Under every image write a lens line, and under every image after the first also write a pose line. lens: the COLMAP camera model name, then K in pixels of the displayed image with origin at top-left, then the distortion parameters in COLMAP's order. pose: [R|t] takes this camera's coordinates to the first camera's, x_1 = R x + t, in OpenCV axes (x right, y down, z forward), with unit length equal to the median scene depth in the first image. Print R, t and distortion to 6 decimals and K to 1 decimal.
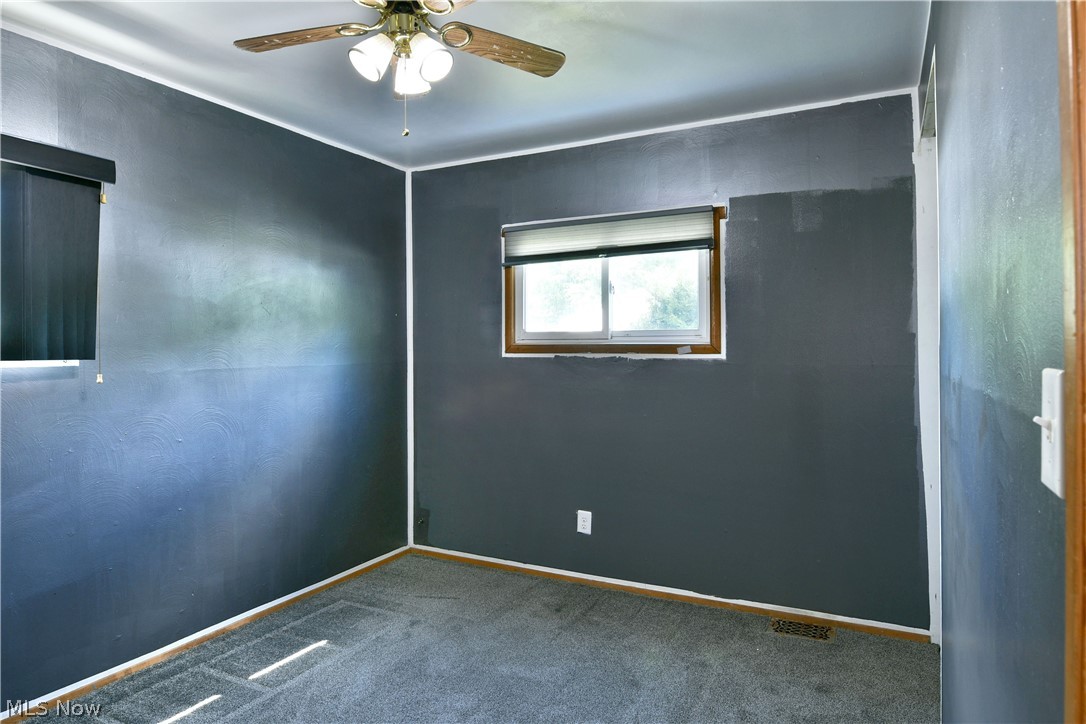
lens RADIAL K [[660.5, 0, 491.3], [0, 660.5, 353.5], [0, 0, 1]] dist [-0.010598, -0.005431]
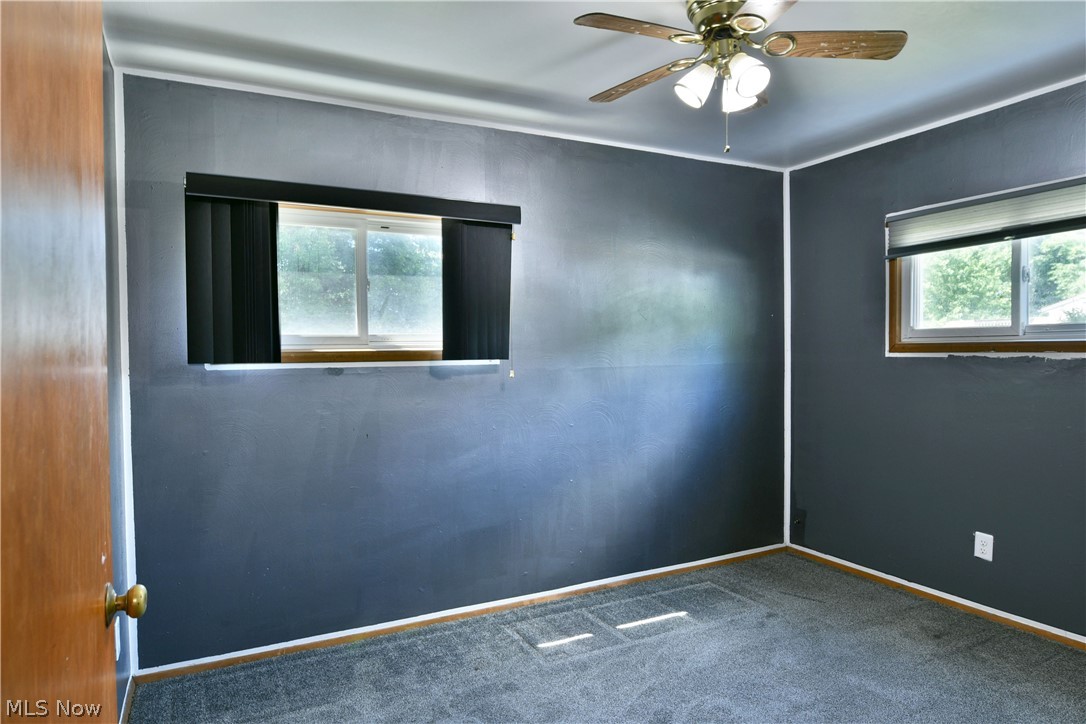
lens RADIAL K [[660.5, 0, 544.1], [0, 660.5, 360.0], [0, 0, 1]] dist [-0.010598, -0.005431]
pose [[0.826275, 0.001074, -0.563266, 0.182942], [0.004630, 0.999951, 0.008699, -0.000703], [0.563248, -0.009795, 0.826230, -0.049536]]
